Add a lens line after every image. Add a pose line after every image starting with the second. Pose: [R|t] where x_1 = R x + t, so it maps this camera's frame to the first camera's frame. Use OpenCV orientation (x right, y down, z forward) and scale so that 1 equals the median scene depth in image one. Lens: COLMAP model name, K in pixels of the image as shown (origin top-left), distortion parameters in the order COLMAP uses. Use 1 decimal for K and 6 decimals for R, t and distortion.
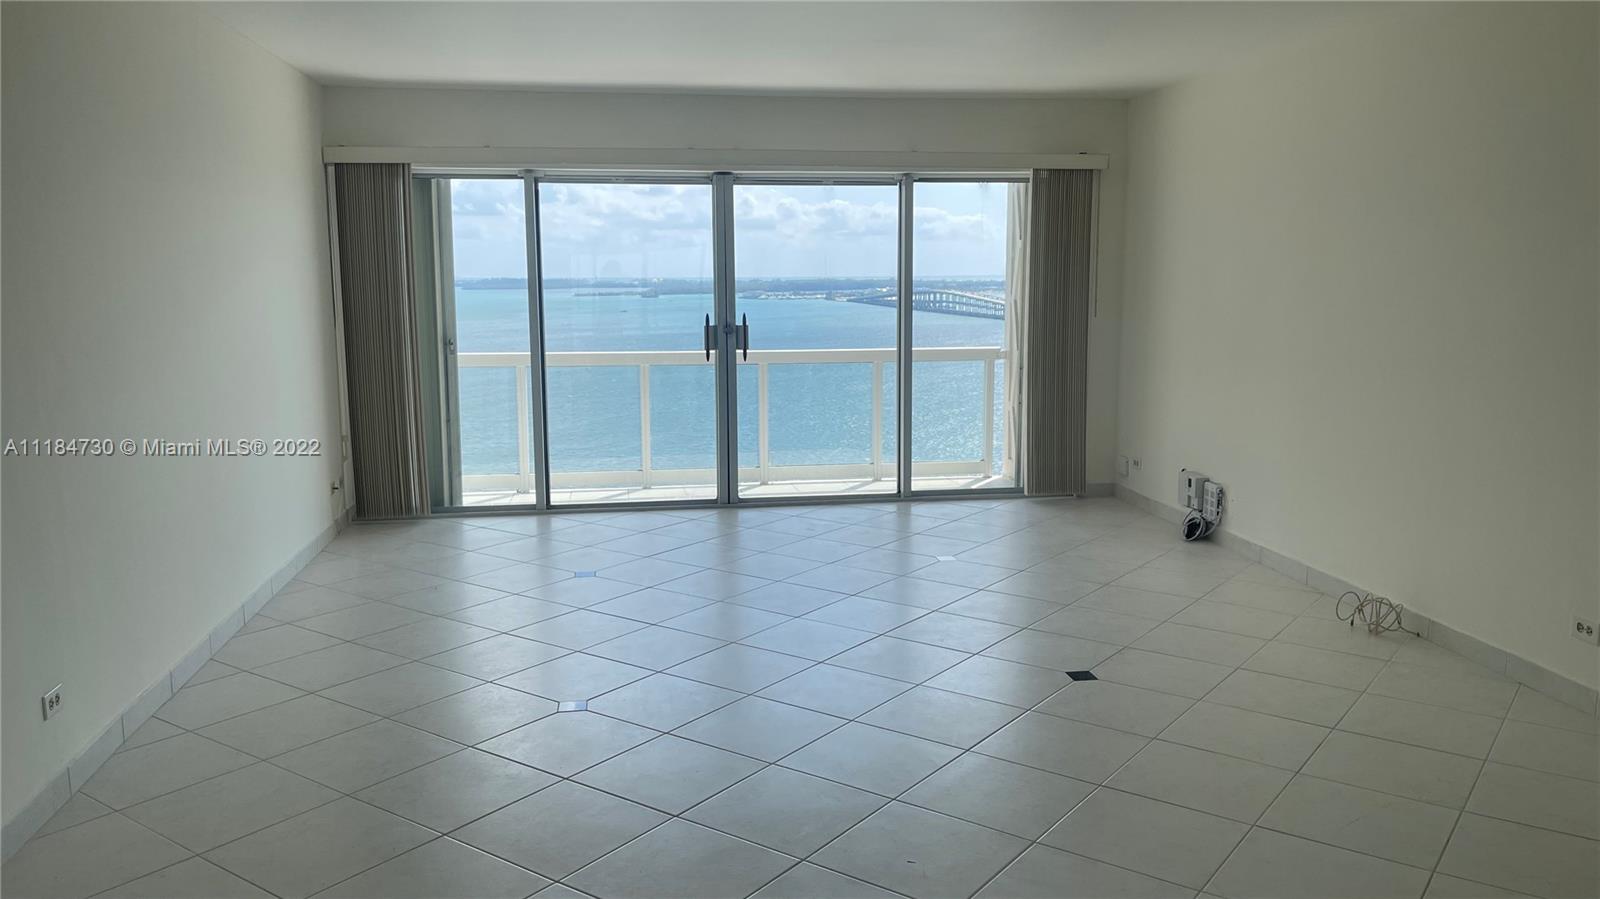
lens RADIAL K [[1206.7, 0, 820.3], [0, 1206.7, 445.0], [0, 0, 1]] dist [0.054687, -0.074569]
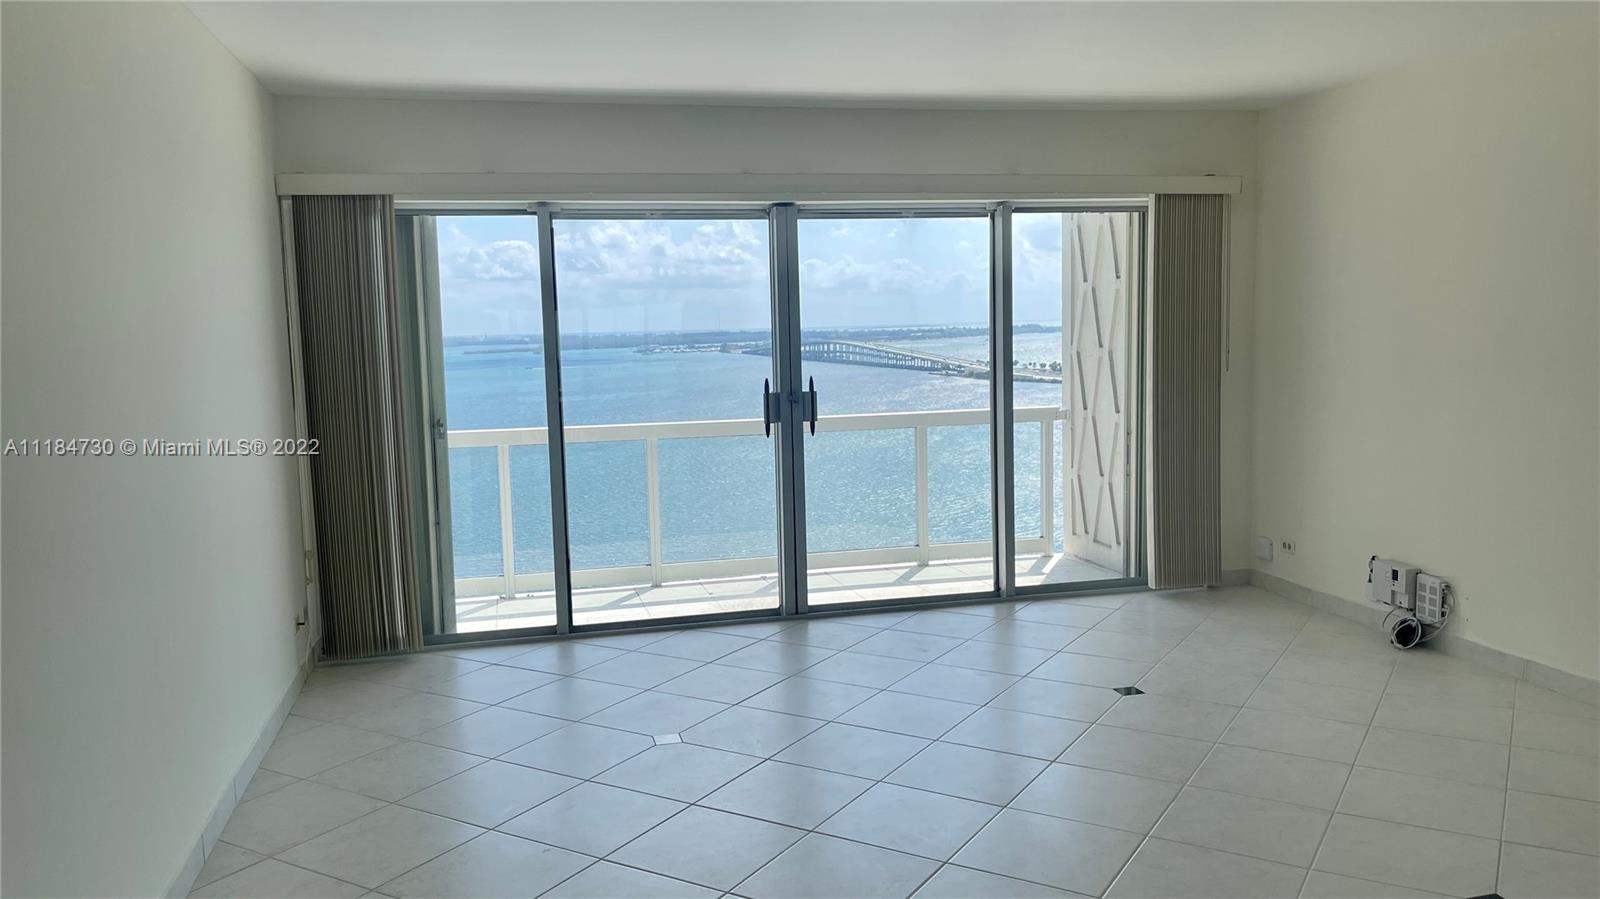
lens RADIAL K [[1206.7, 0, 810.6], [0, 1206.7, 440.9], [0, 0, 1]] dist [0.054687, -0.074569]
pose [[0.996371, -0.028196, 0.080308, -0.129192], [0.031832, 0.998508, -0.044360, -0.030687], [-0.078938, 0.046755, 0.995783, 0.201899]]
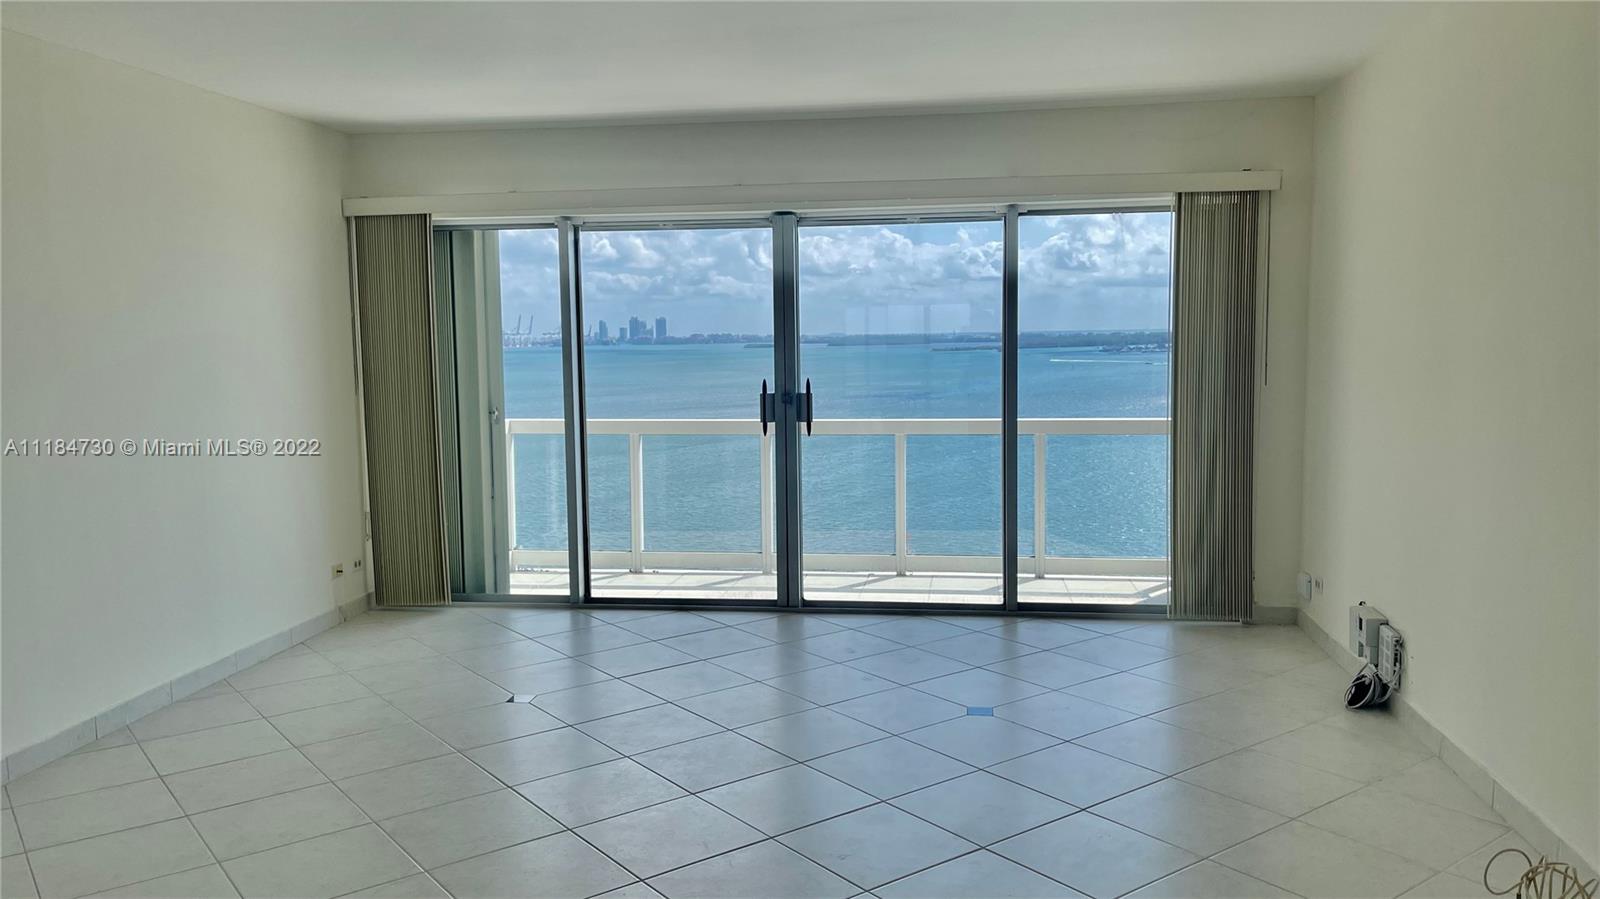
lens RADIAL K [[1206.7, 0, 824.7], [0, 1206.7, 453.6], [0, 0, 1]] dist [0.054687, -0.074569]
pose [[0.958069, 0.021077, -0.285762, 0.186267], [-0.031758, 0.998957, -0.032795, -0.031150], [0.284772, 0.040495, 0.957739, 0.209450]]
